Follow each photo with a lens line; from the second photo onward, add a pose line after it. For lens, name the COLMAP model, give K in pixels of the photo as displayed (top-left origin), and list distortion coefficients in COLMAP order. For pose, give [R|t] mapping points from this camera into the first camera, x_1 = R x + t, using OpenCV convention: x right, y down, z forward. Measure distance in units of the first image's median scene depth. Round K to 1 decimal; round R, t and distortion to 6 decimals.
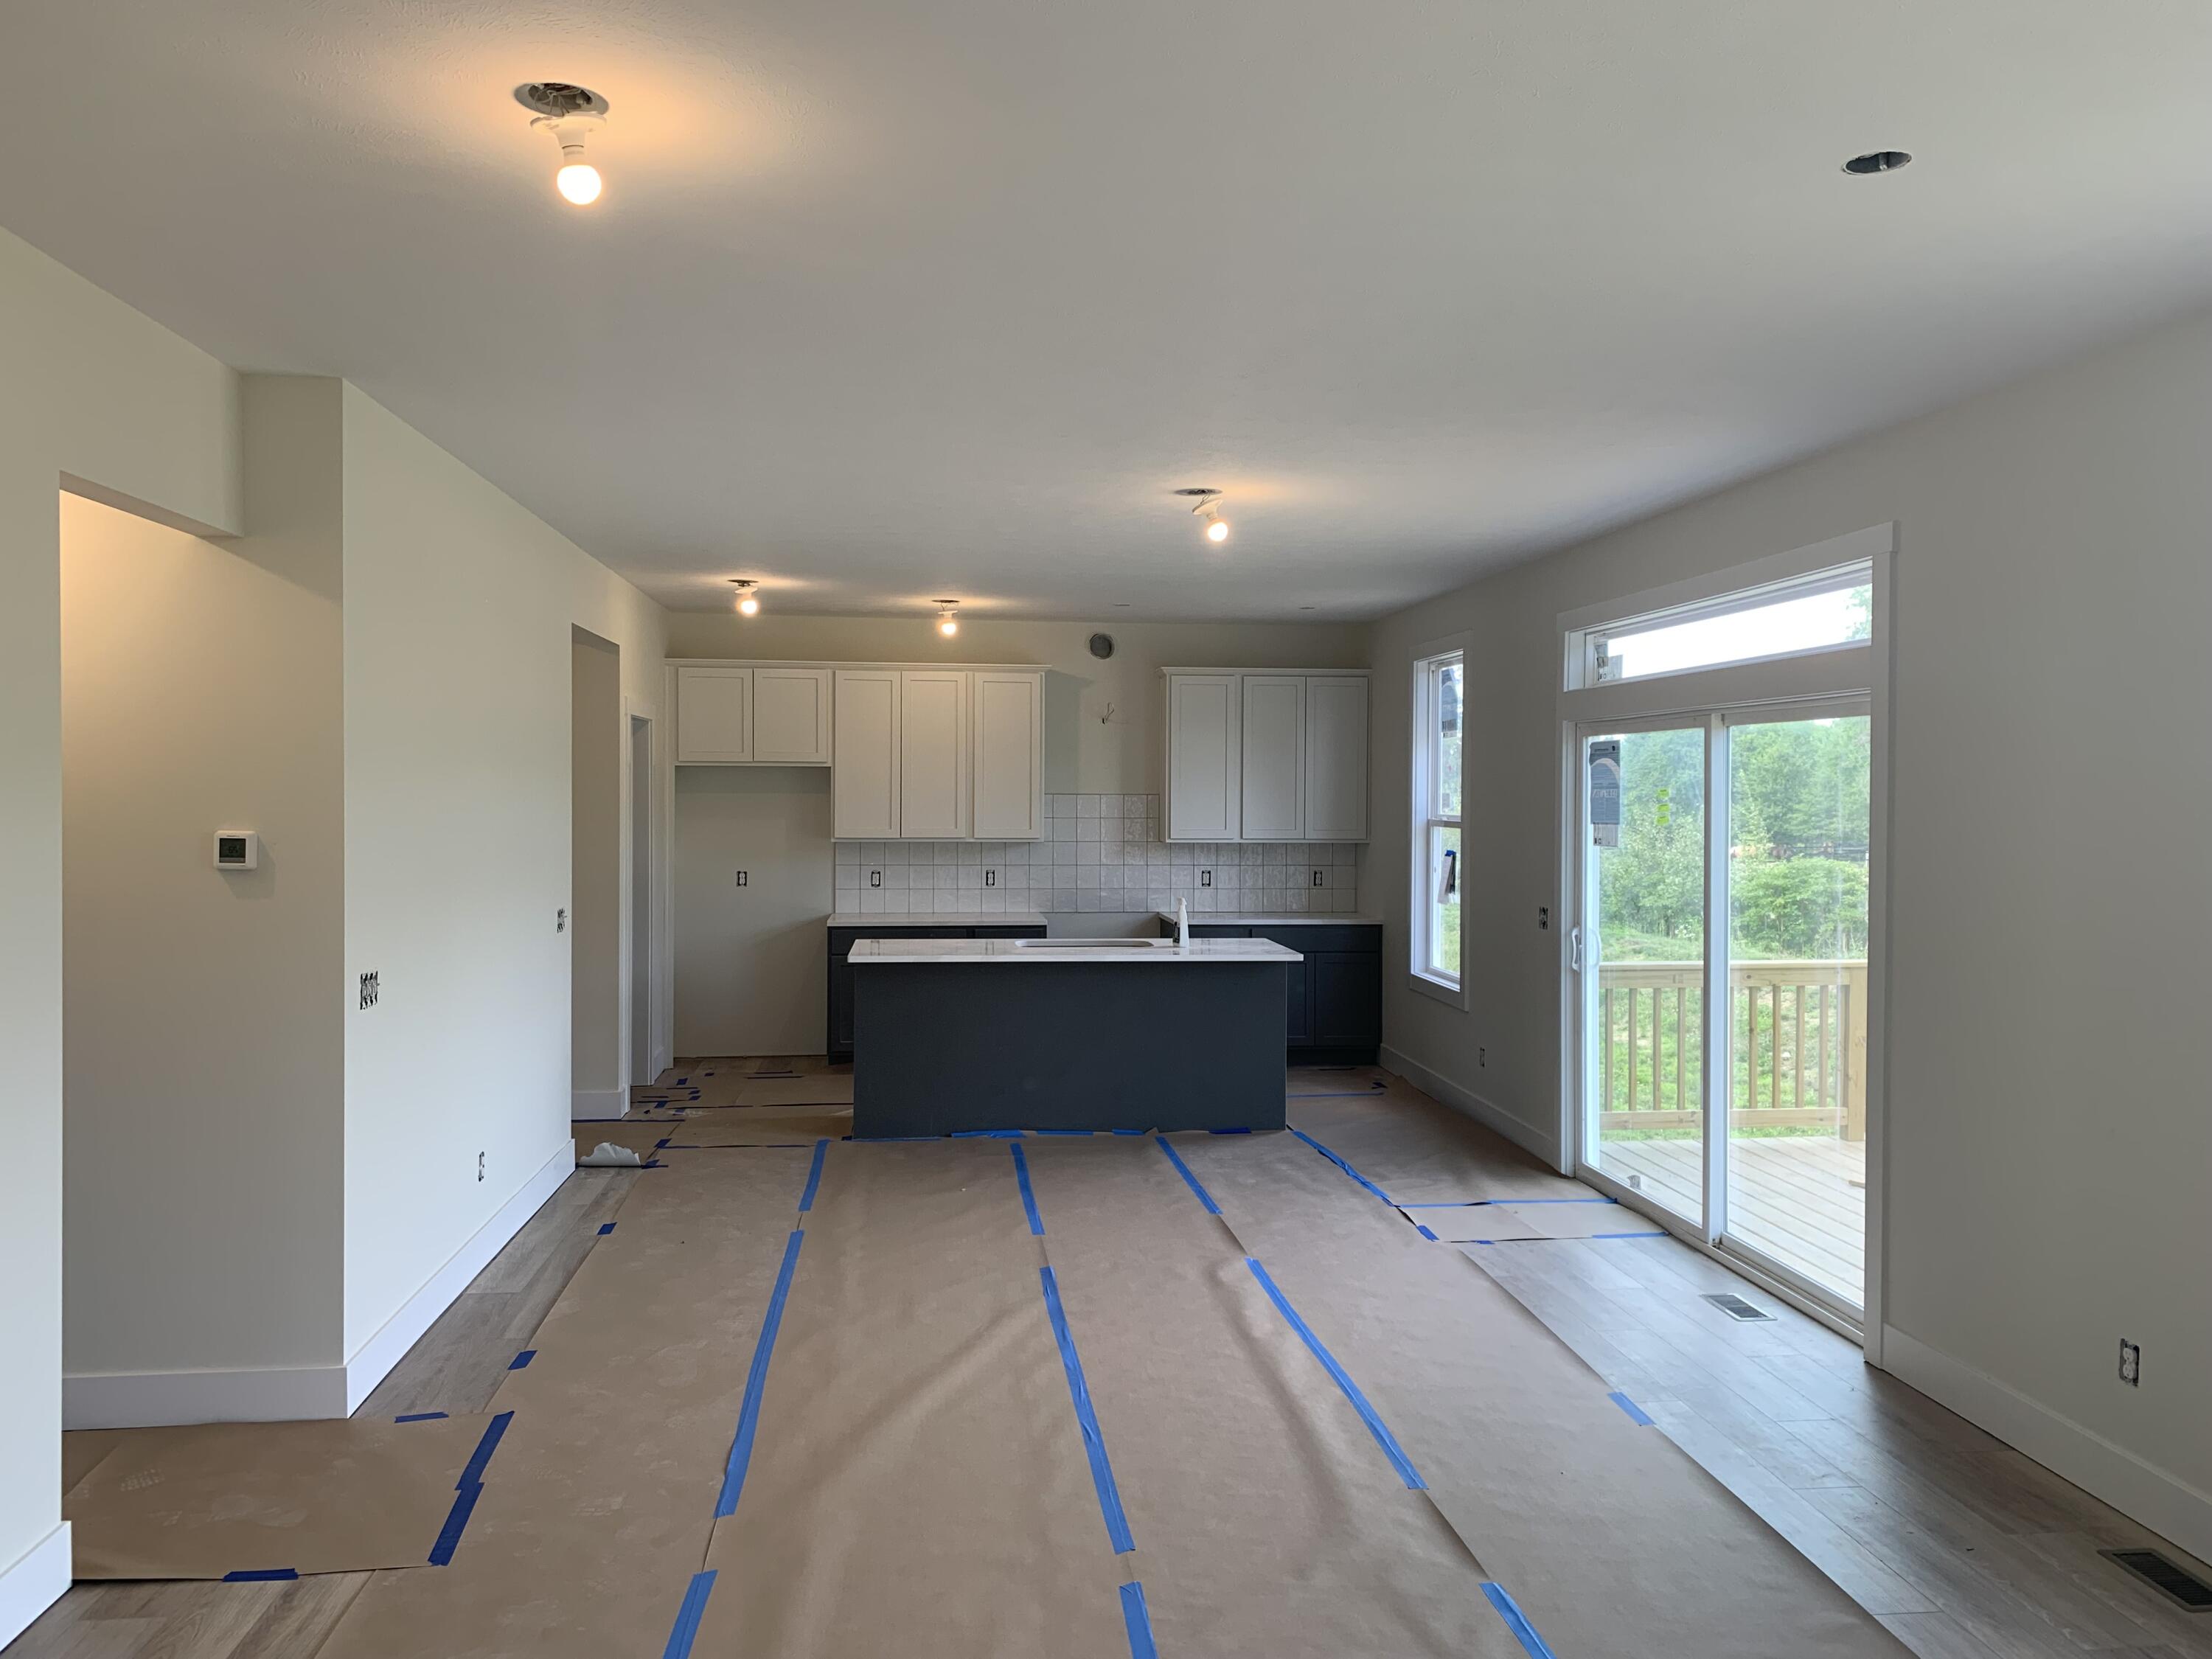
lens RADIAL K [[1684.1, 0, 1122.0], [0, 1684.1, 824.0], [0, 0, 1]] dist [-0.004831, -0.006699]
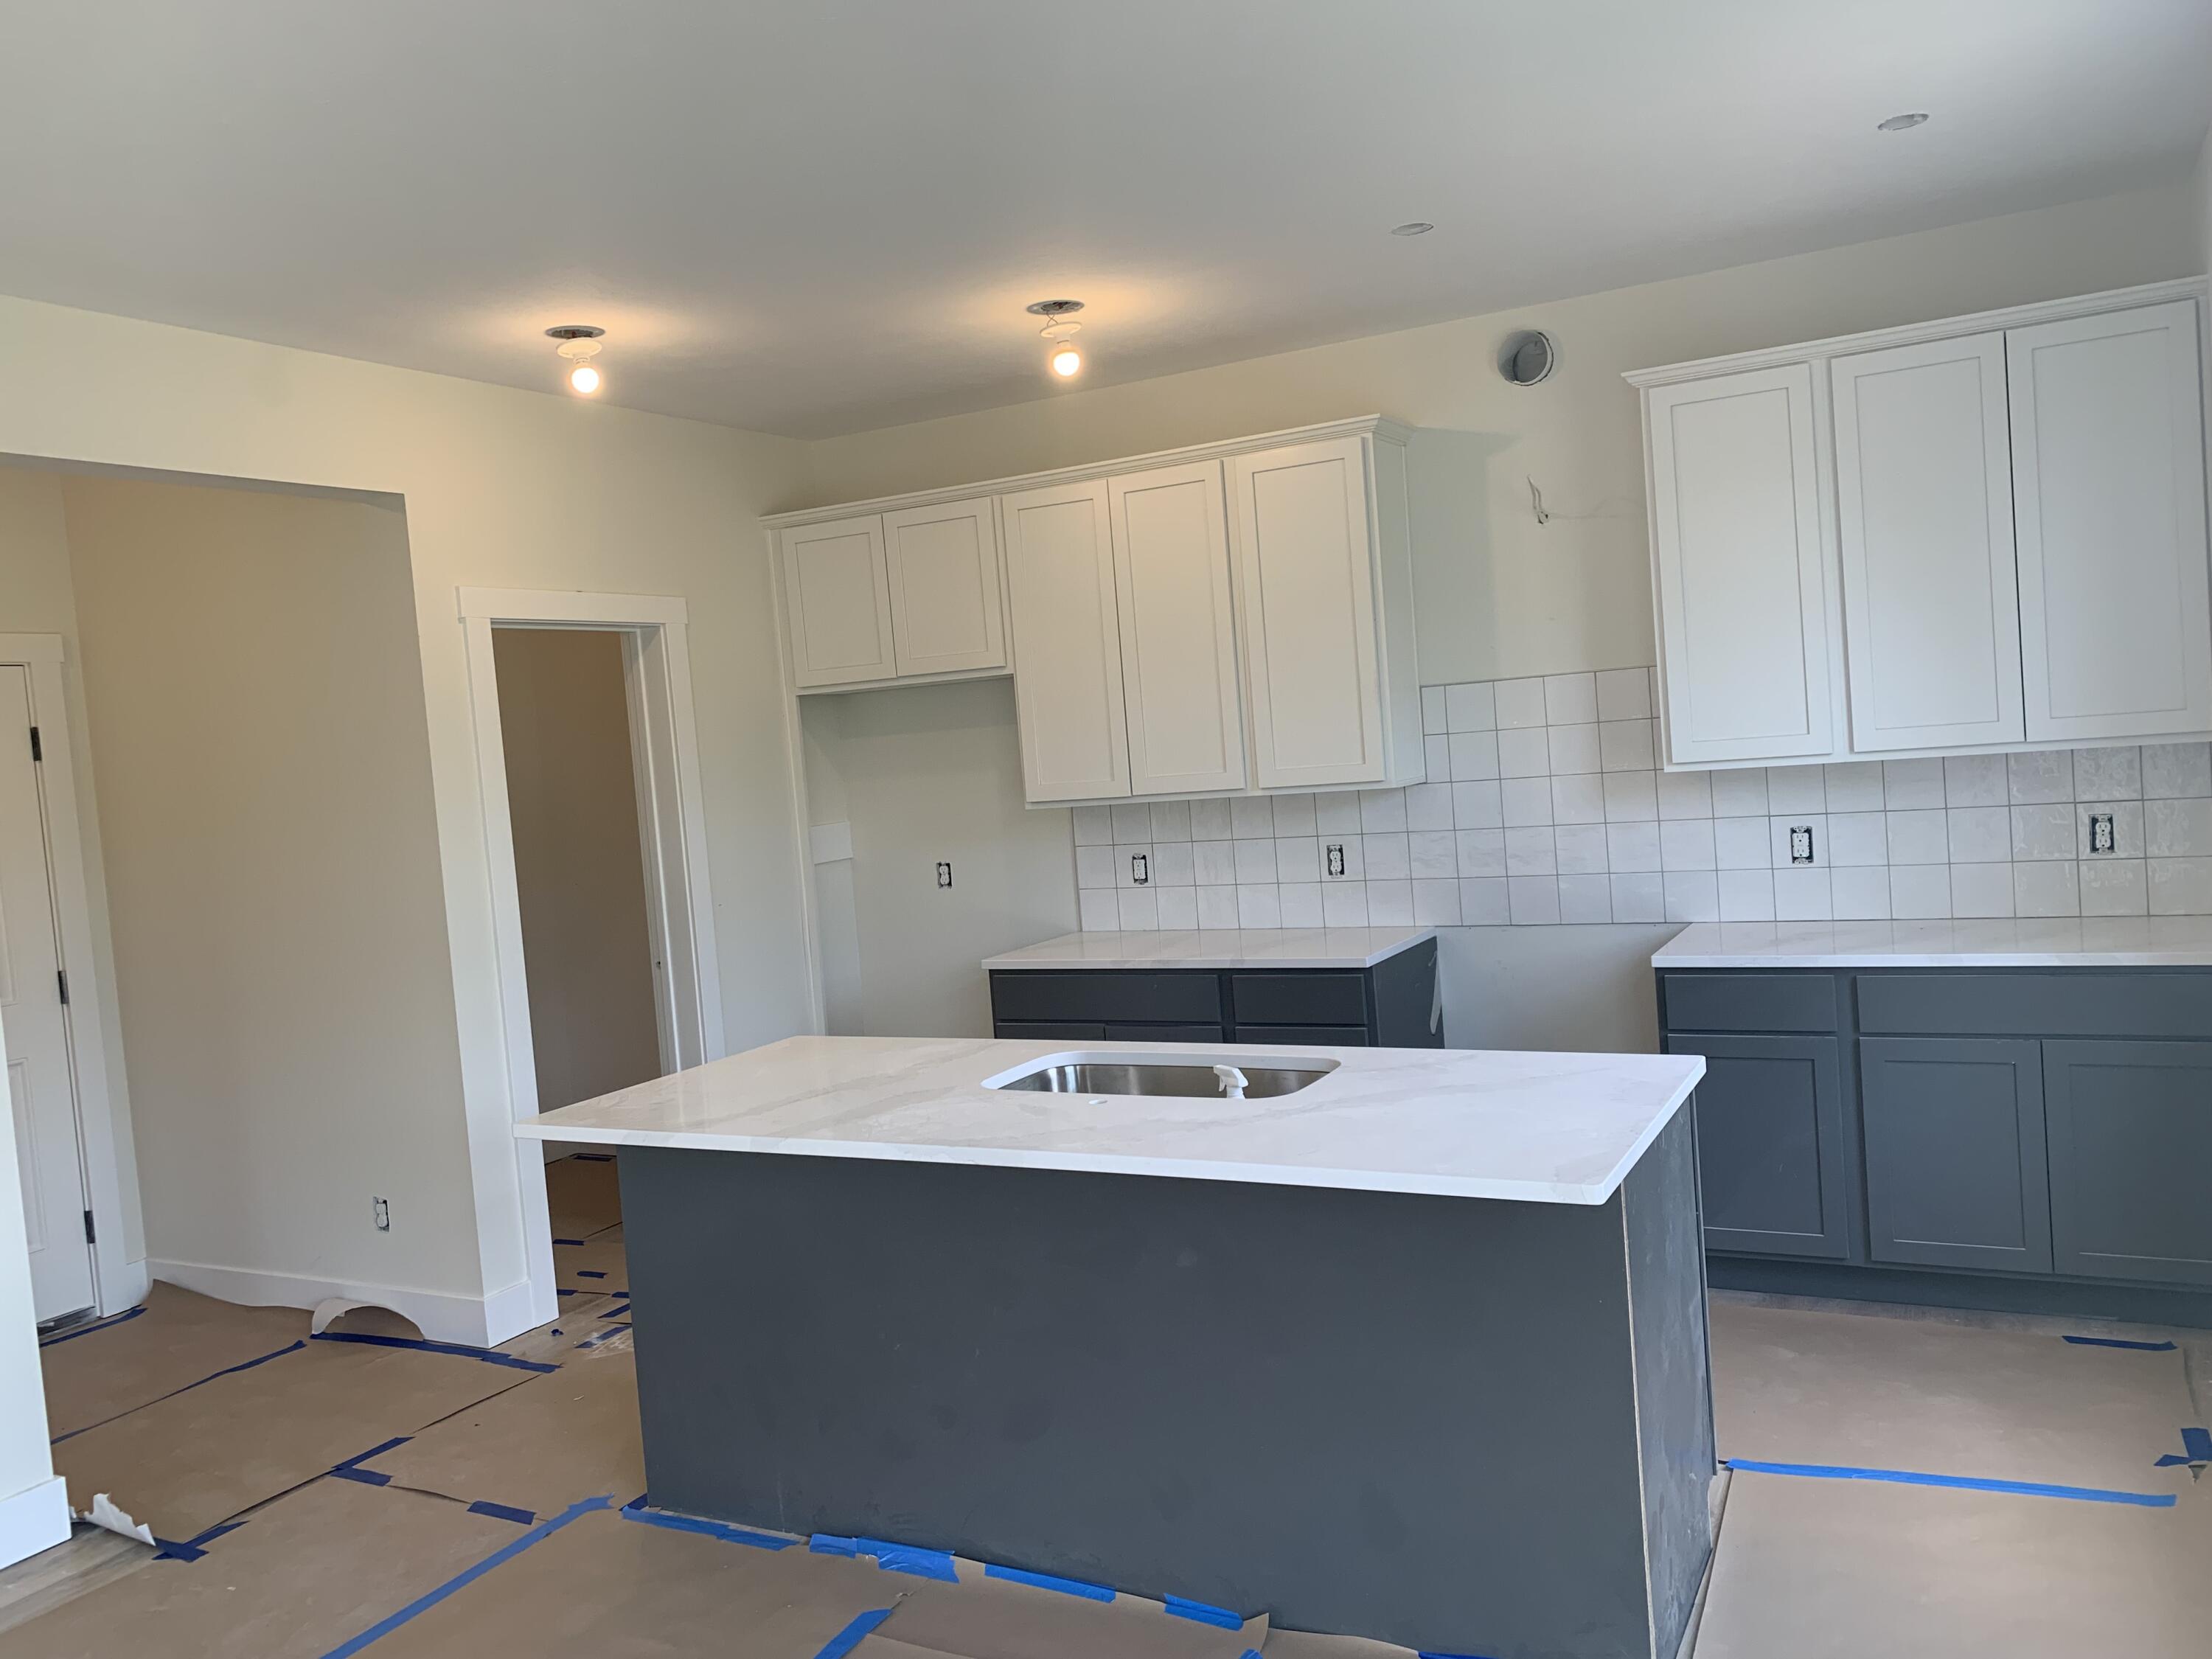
lens RADIAL K [[1684.1, 0, 1098.8], [0, 1684.1, 826.9], [0, 0, 1]] dist [-0.004831, -0.006699]
pose [[0.811637, -0.038734, -0.582877, 0.166725], [0.074014, 0.996577, 0.036837, -0.002111], [0.579455, -0.073039, 0.811725, 0.569940]]
